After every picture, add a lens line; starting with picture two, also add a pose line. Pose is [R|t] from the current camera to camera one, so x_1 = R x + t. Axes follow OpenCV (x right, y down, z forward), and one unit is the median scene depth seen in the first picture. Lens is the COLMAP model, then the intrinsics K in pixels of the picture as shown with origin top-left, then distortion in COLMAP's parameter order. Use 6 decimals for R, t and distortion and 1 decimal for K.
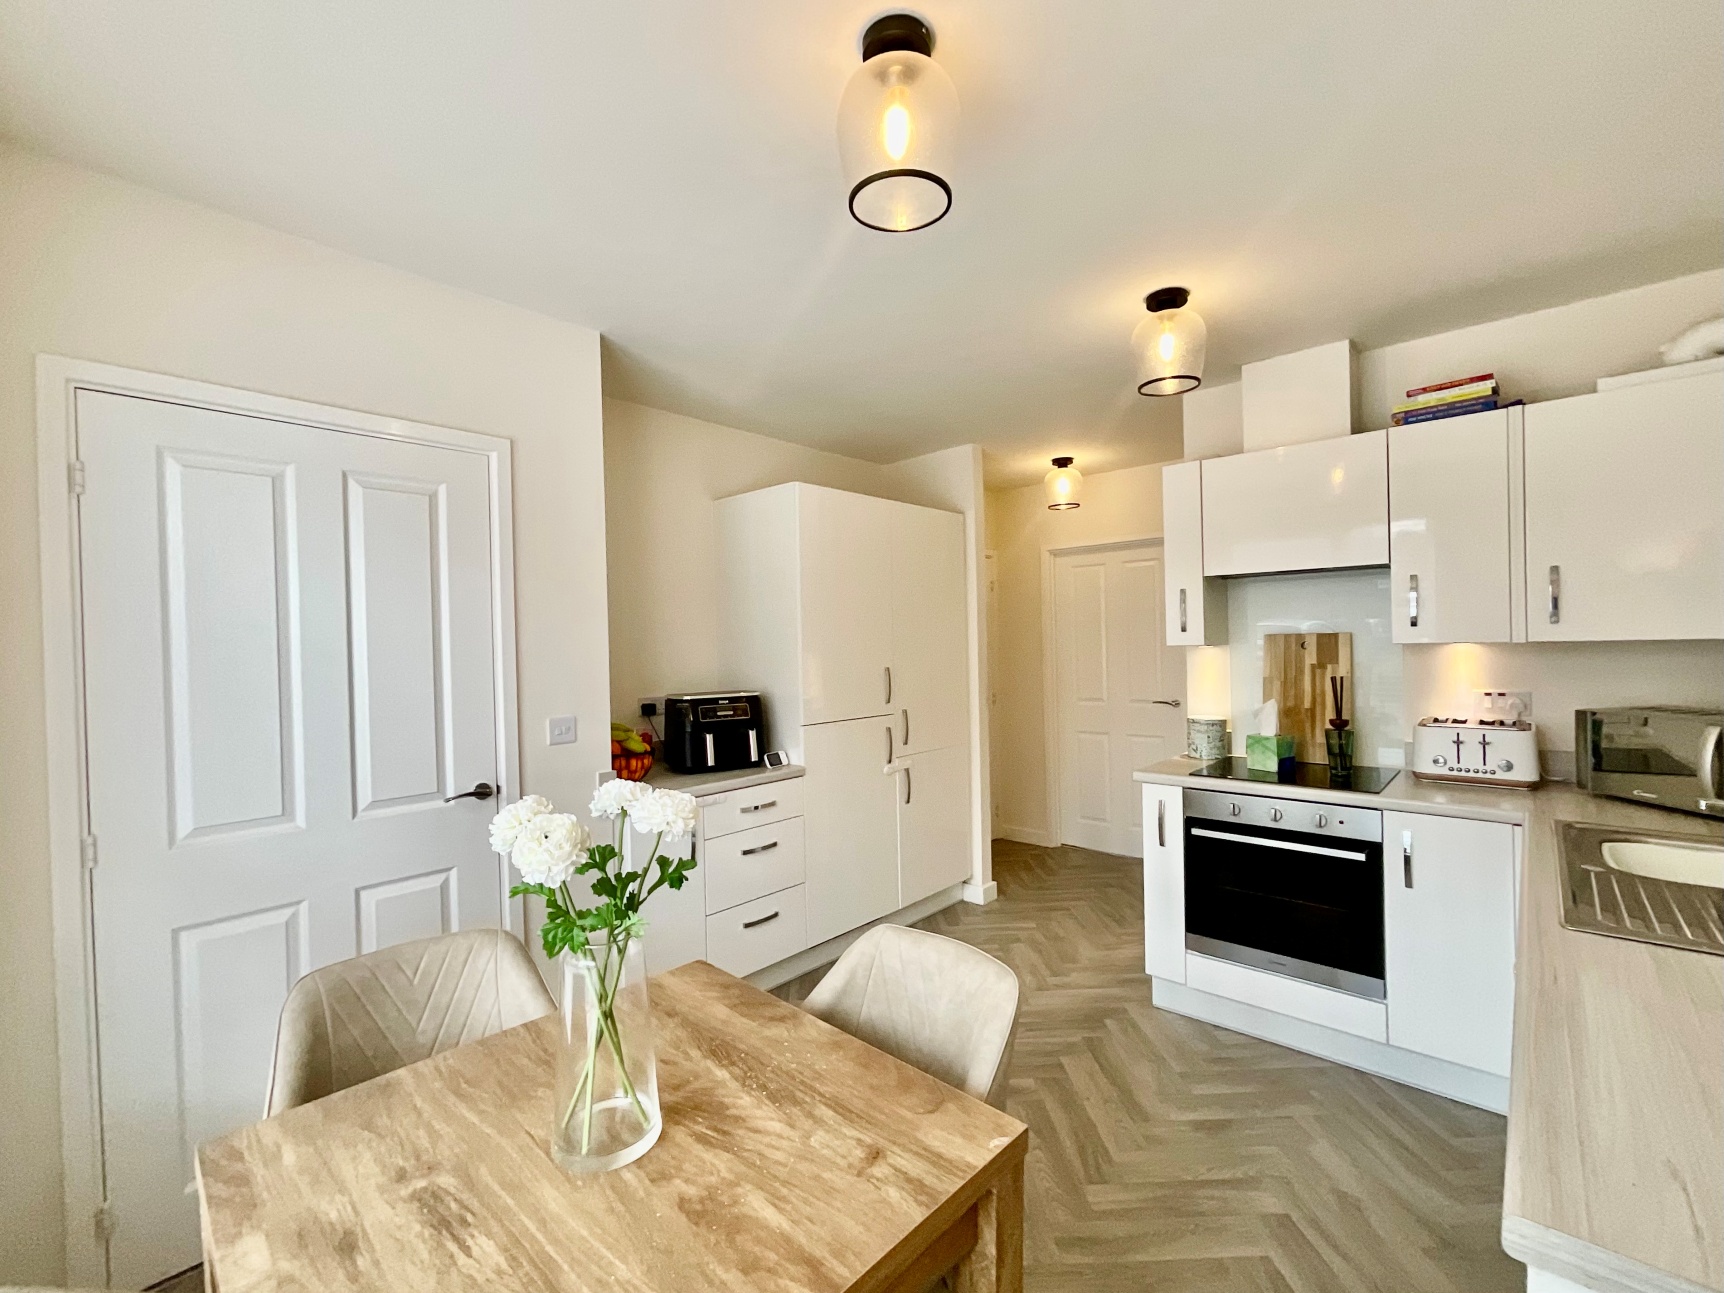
lens RADIAL K [[768.1, 0, 868.0], [0, 768.1, 647.9], [0, 0, 1]] dist [0.000756, 0.000688]
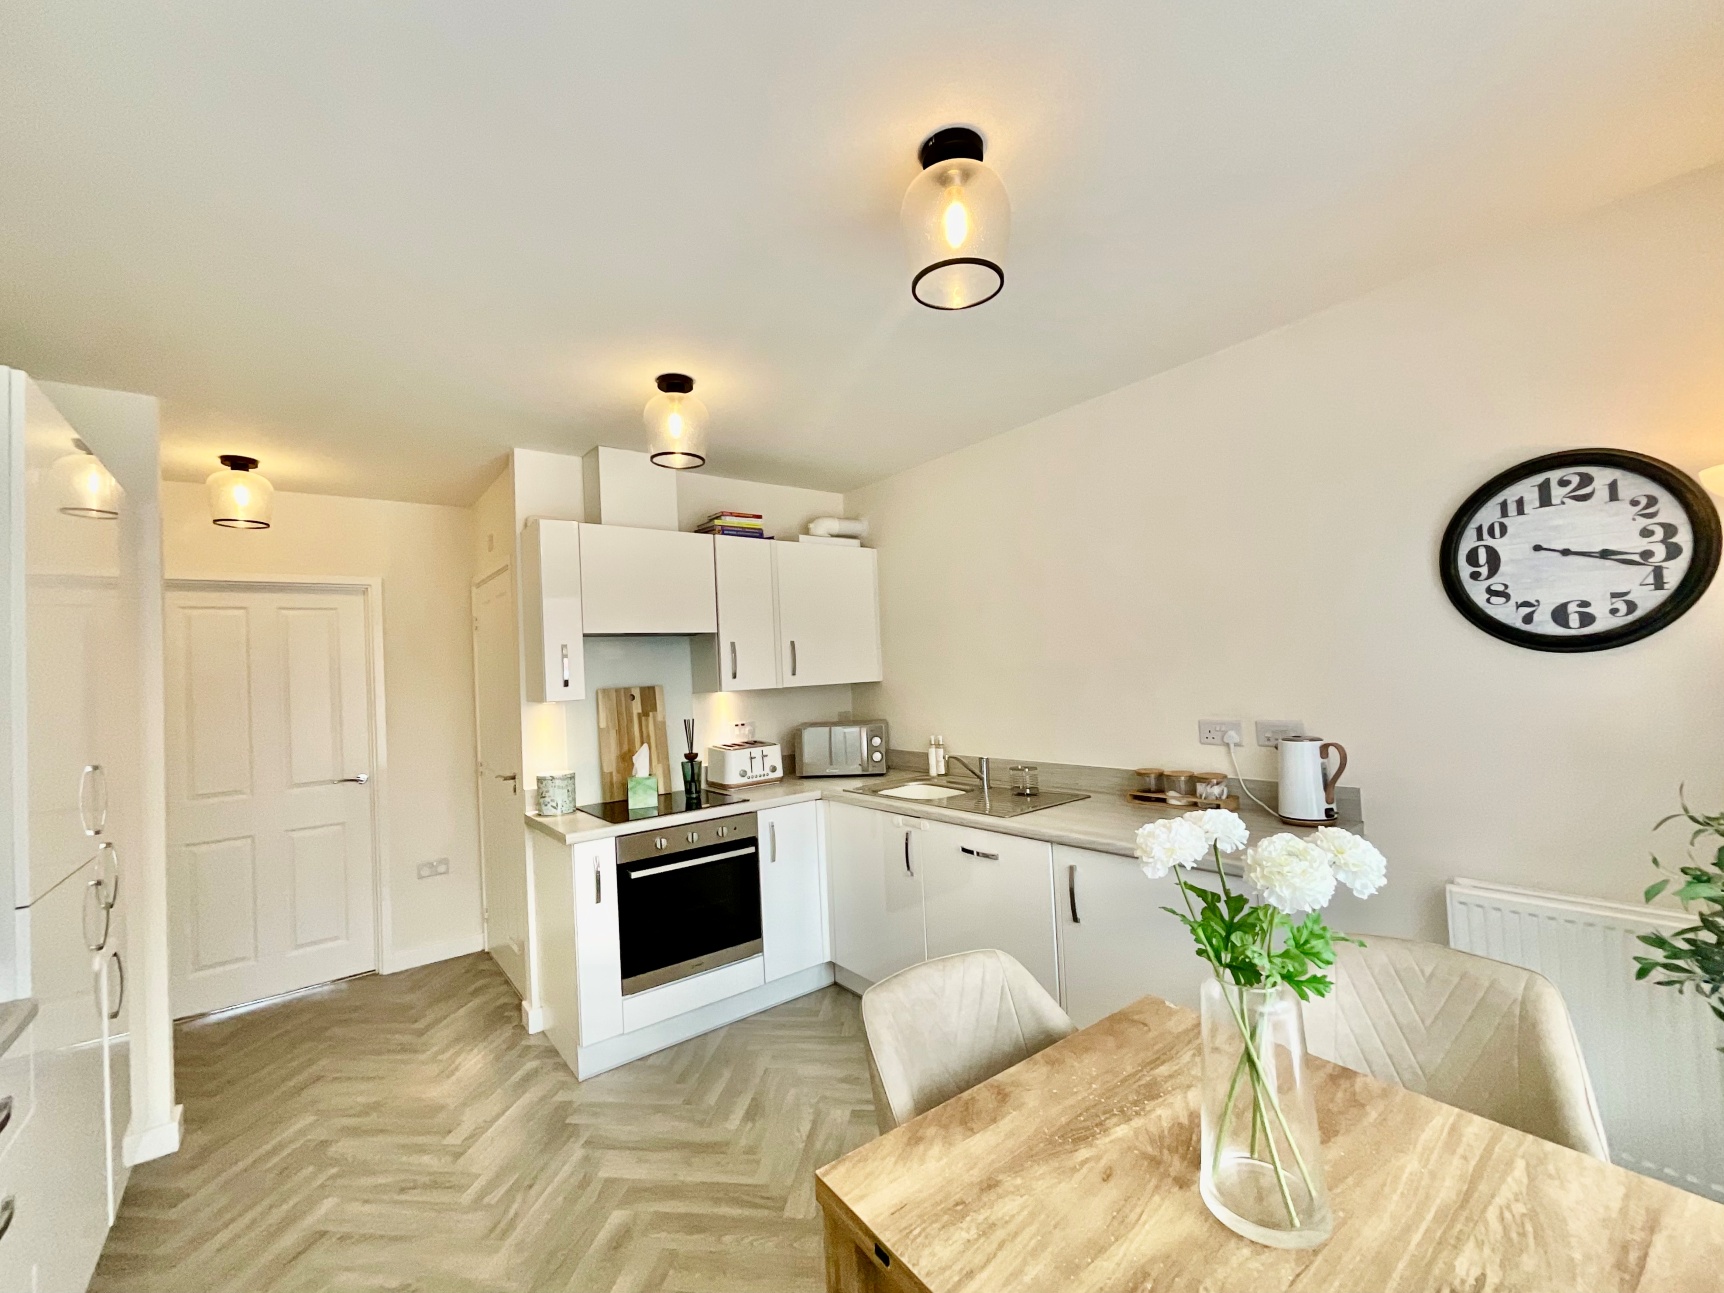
lens RADIAL K [[725.0, 0, 862.1], [0, 725.0, 650.4], [0, 0, 1]] dist [0.020288, -0.012588]
pose [[0.139185, 0.045719, 0.989210, -0.597173], [0.053377, 0.997135, -0.053596, 0.004075], [-0.988827, 0.060261, 0.136346, 0.609435]]
